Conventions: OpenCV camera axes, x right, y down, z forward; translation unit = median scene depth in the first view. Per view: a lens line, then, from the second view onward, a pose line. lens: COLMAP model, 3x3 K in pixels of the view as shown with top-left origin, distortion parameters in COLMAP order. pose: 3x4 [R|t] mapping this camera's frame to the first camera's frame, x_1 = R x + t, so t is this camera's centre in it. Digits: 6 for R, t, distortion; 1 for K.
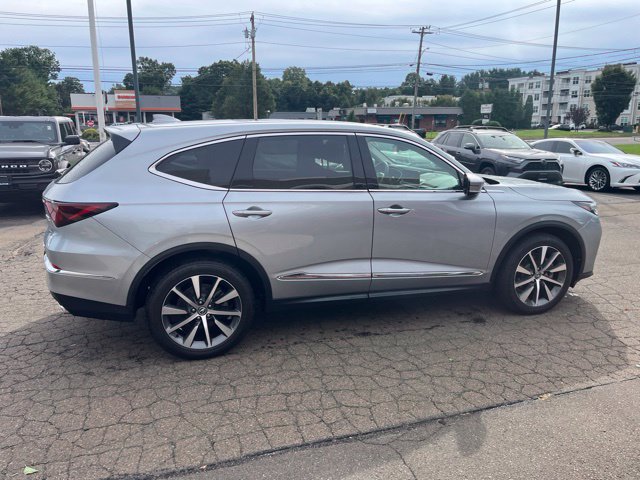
lens RADIAL K [[482.4, 0, 319.1], [0, 482.4, 233.0], [0, 0, 1]] dist [0.074917, -0.094067]
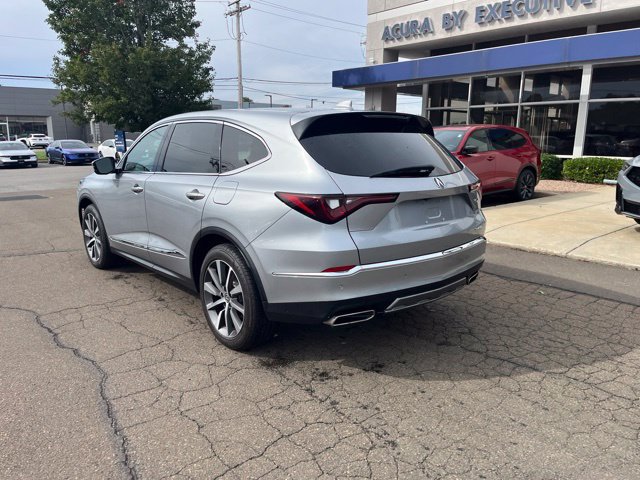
lens RADIAL K [[482.4, 0, 318.3], [0, 482.4, 242.7], [0, 0, 1]] dist [0.074917, -0.094067]
pose [[-0.392934, -0.193651, 0.898945, -1.174270], [0.196174, 0.937417, 0.287688, -0.266956], [-0.898398, 0.289392, -0.330354, 1.429214]]
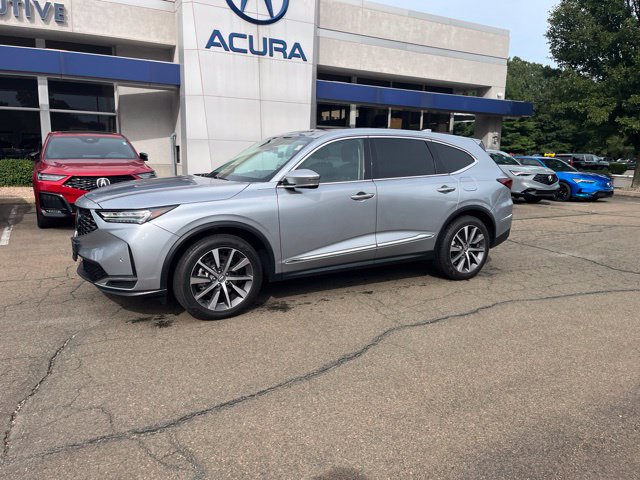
lens RADIAL K [[482.4, 0, 319.0], [0, 482.4, 242.1], [0, 0, 1]] dist [0.074917, -0.094067]
pose [[-0.977030, 0.021294, -0.212037, 0.354869], [-0.063515, 0.920675, 0.385128, -0.492044], [0.203418, 0.389749, -0.898174, 2.487069]]
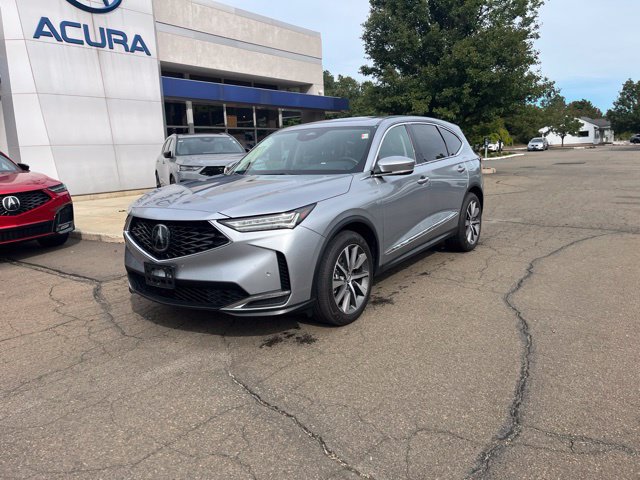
lens RADIAL K [[482.4, 0, 318.3], [0, 482.4, 233.6], [0, 0, 1]] dist [0.074917, -0.094067]
pose [[-0.798273, 0.139374, -0.585949, 0.941564], [-0.085713, 0.936668, 0.339567, -0.410680], [0.596166, 0.321291, -0.735770, 2.181507]]
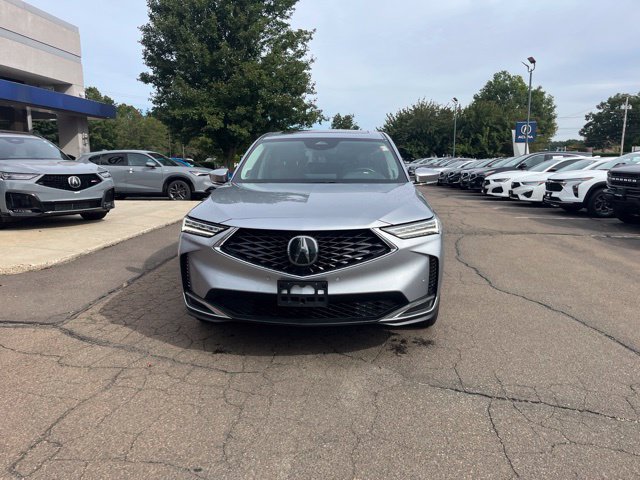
lens RADIAL K [[482.4, 0, 318.4], [0, 482.4, 244.2], [0, 0, 1]] dist [0.074917, -0.094067]
pose [[-0.369100, 0.161465, -0.915256, 1.354845], [-0.198301, 0.948433, 0.247287, -0.286379], [0.907988, 0.272770, -0.318048, 1.630267]]
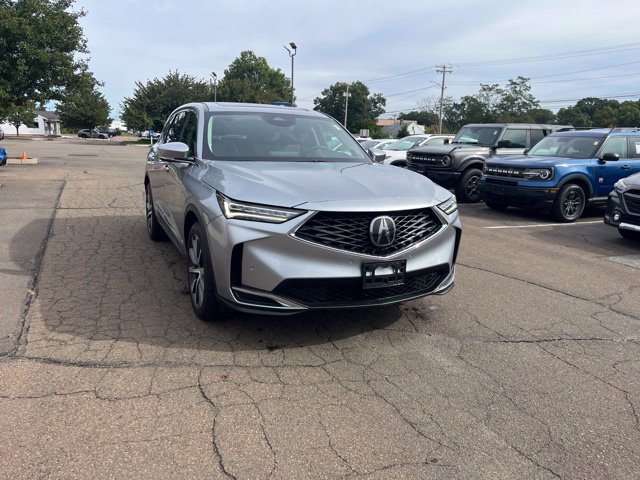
lens RADIAL K [[482.4, 0, 318.6], [0, 482.4, 235.2], [0, 0, 1]] dist [0.074917, -0.094067]
pose [[0.132875, 0.200748, -0.970590, 1.398210], [-0.245640, 0.955391, 0.163976, -0.175416], [0.960211, 0.216627, 0.176259, 1.126707]]
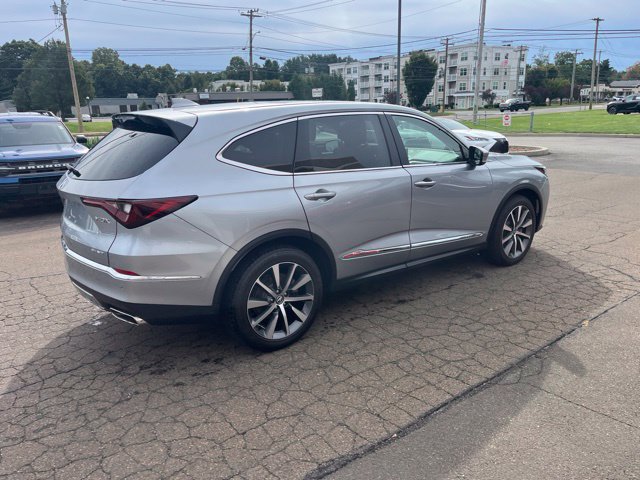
lens RADIAL K [[482.4, 0, 318.9], [0, 482.4, 242.0], [0, 0, 1]] dist [0.074917, -0.094067]
pose [[0.941063, -0.113162, 0.318740, -0.403919], [0.098645, 0.993228, 0.061381, -0.006796], [-0.323527, -0.026321, 0.945853, 0.047350]]
